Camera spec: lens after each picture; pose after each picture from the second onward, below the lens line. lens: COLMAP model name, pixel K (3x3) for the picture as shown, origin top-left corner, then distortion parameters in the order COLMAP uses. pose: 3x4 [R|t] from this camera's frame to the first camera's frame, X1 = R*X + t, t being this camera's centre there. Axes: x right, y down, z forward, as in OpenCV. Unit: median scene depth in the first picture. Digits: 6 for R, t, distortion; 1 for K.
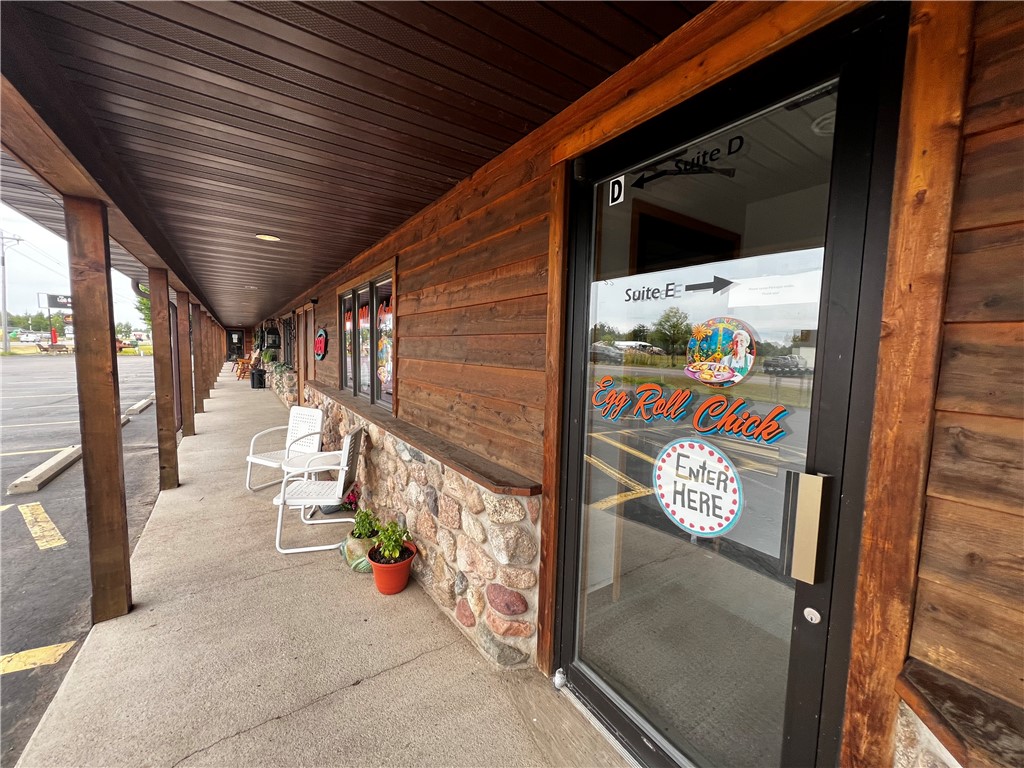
lens RADIAL K [[409.2, 0, 512.0], [0, 409.2, 384.0], [0, 0, 1]] dist [-0.000700, -0.000413]
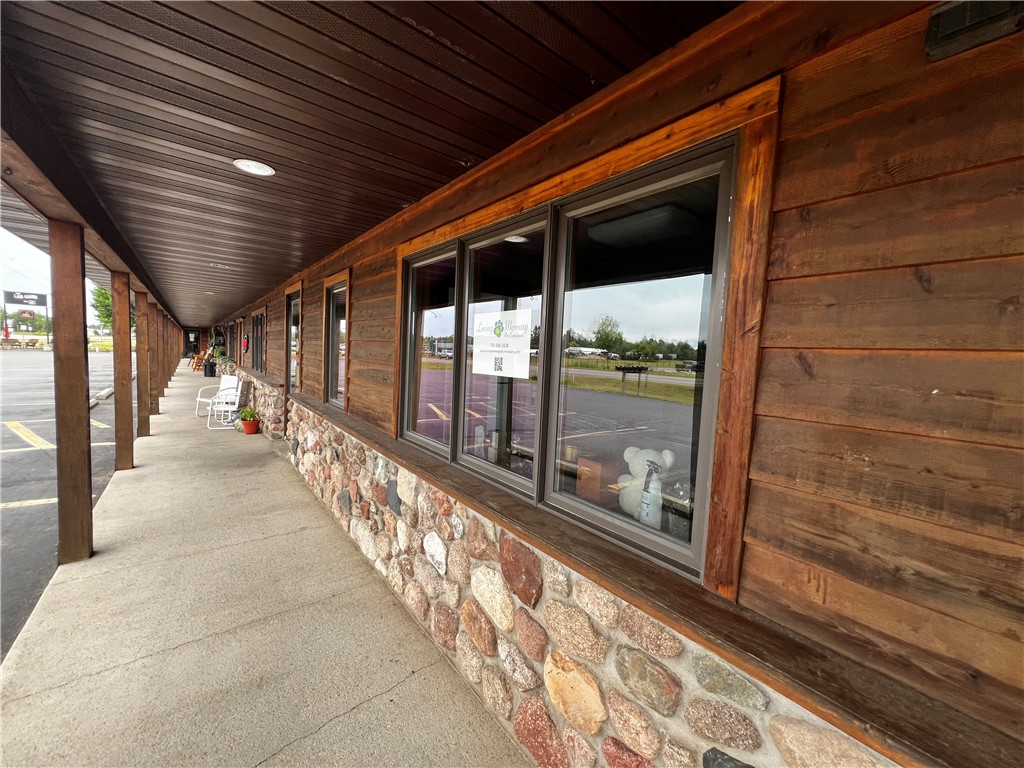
lens RADIAL K [[408.4, 0, 514.9], [0, 408.4, 382.2], [0, 0, 1]] dist [-0.000979, -0.000418]
pose [[0.997000, 0.014171, 0.076091, 0.246925], [-0.012942, 0.999778, -0.016611, 0.036532], [-0.076310, 0.015576, 0.996963, -0.364245]]
